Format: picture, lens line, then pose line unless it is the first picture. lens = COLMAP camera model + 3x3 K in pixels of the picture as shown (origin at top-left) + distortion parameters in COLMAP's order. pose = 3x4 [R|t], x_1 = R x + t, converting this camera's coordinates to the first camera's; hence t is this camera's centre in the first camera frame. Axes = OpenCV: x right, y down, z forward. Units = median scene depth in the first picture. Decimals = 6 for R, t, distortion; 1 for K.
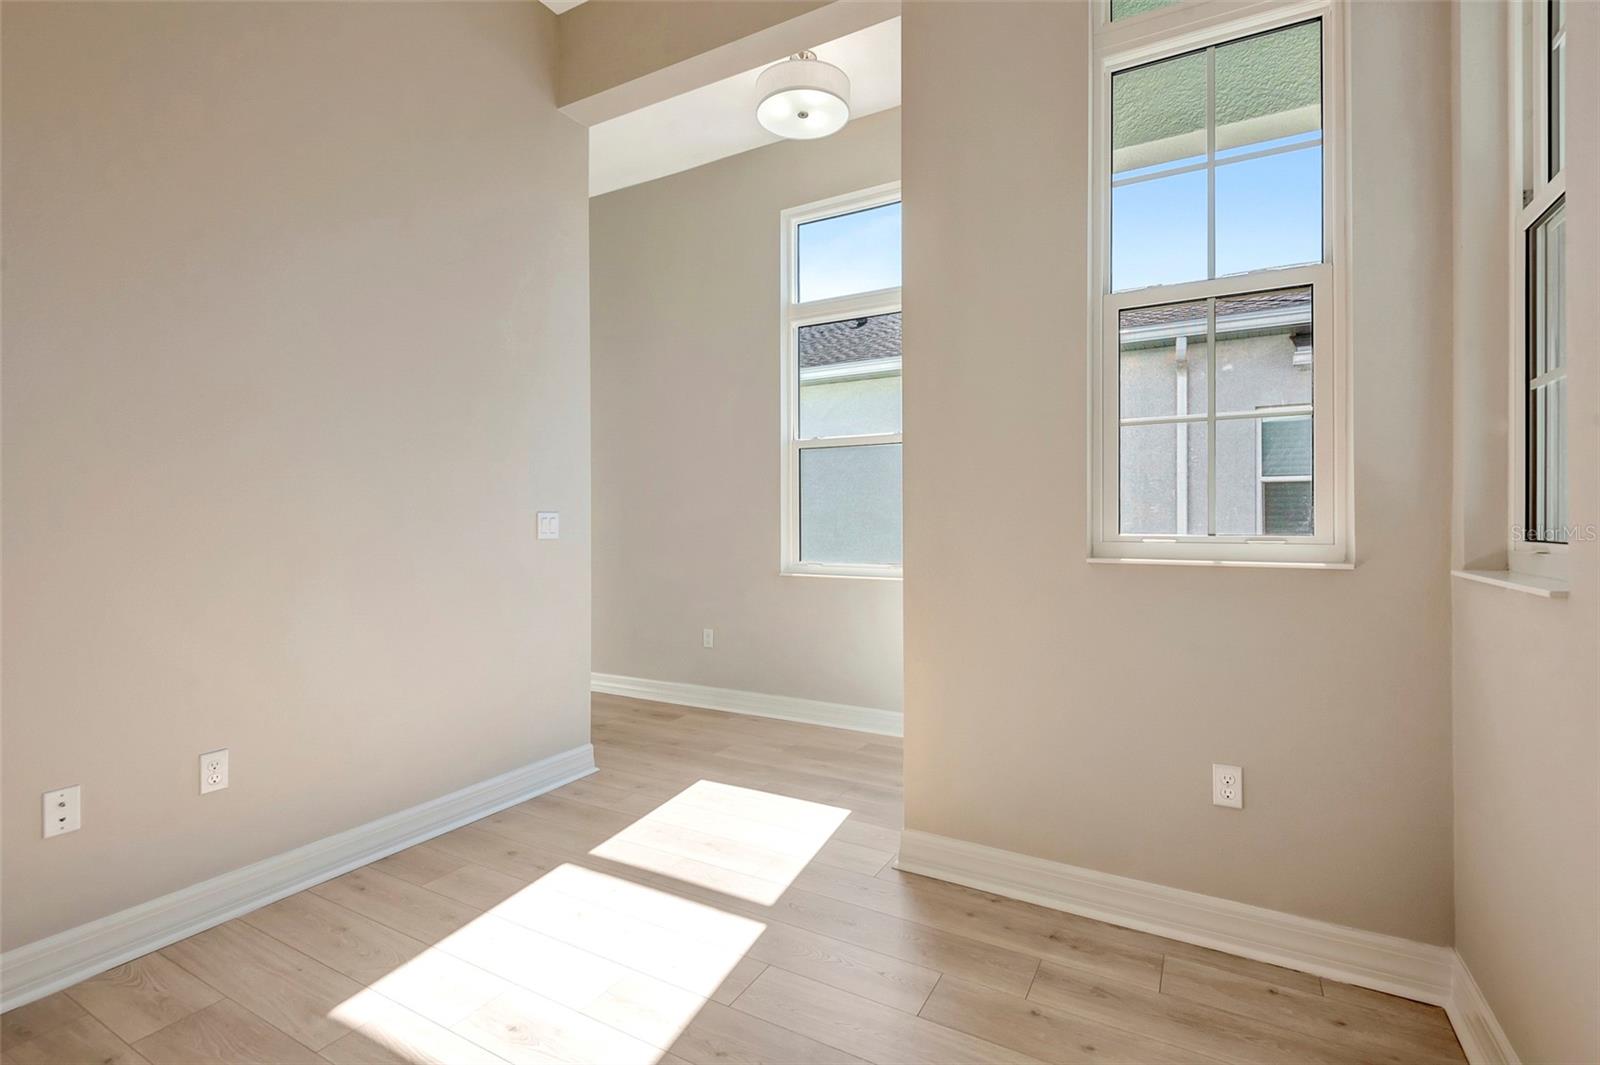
lens RADIAL K [[740.9, 0, 824.5], [0, 740.9, 530.3], [0, 0, 1]] dist [0.015172, -0.006194]
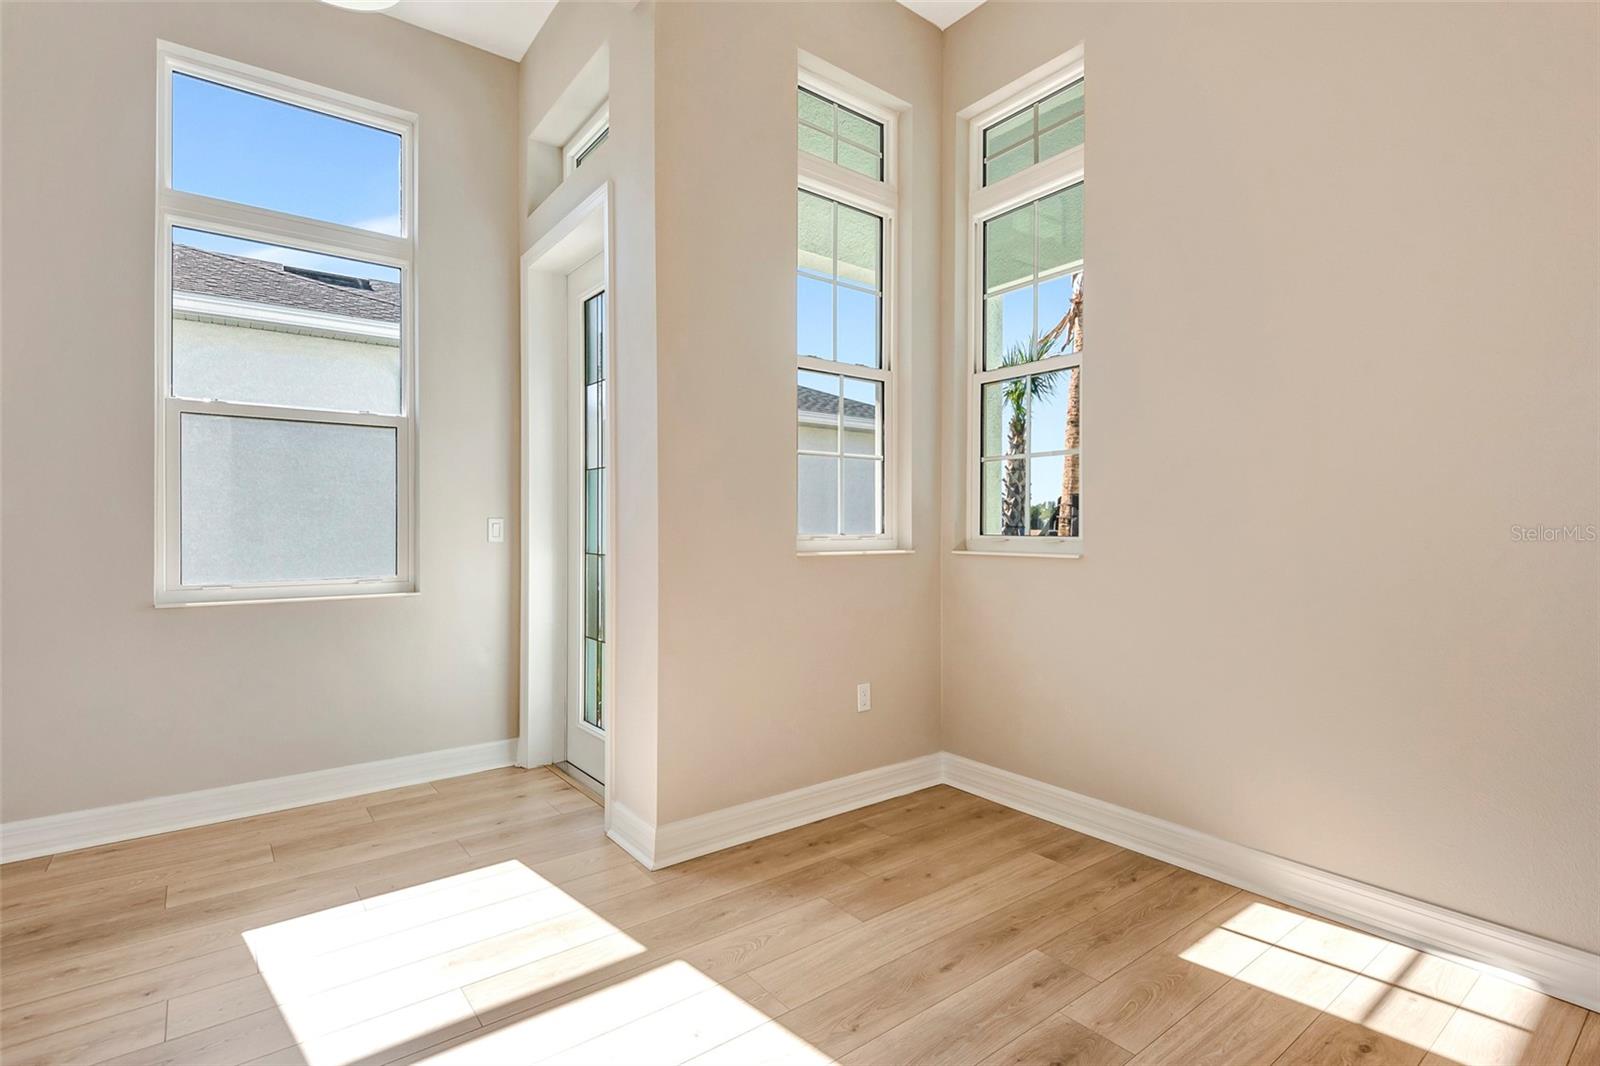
lens RADIAL K [[740.9, 0, 778.9], [0, 740.9, 530.8], [0, 0, 1]] dist [0.015172, -0.006194]
pose [[0.402458, -0.000274, 0.915439, -0.832388], [0.008752, 0.999955, -0.003549, 0.003534], [-0.915397, 0.009440, 0.402442, 0.486959]]
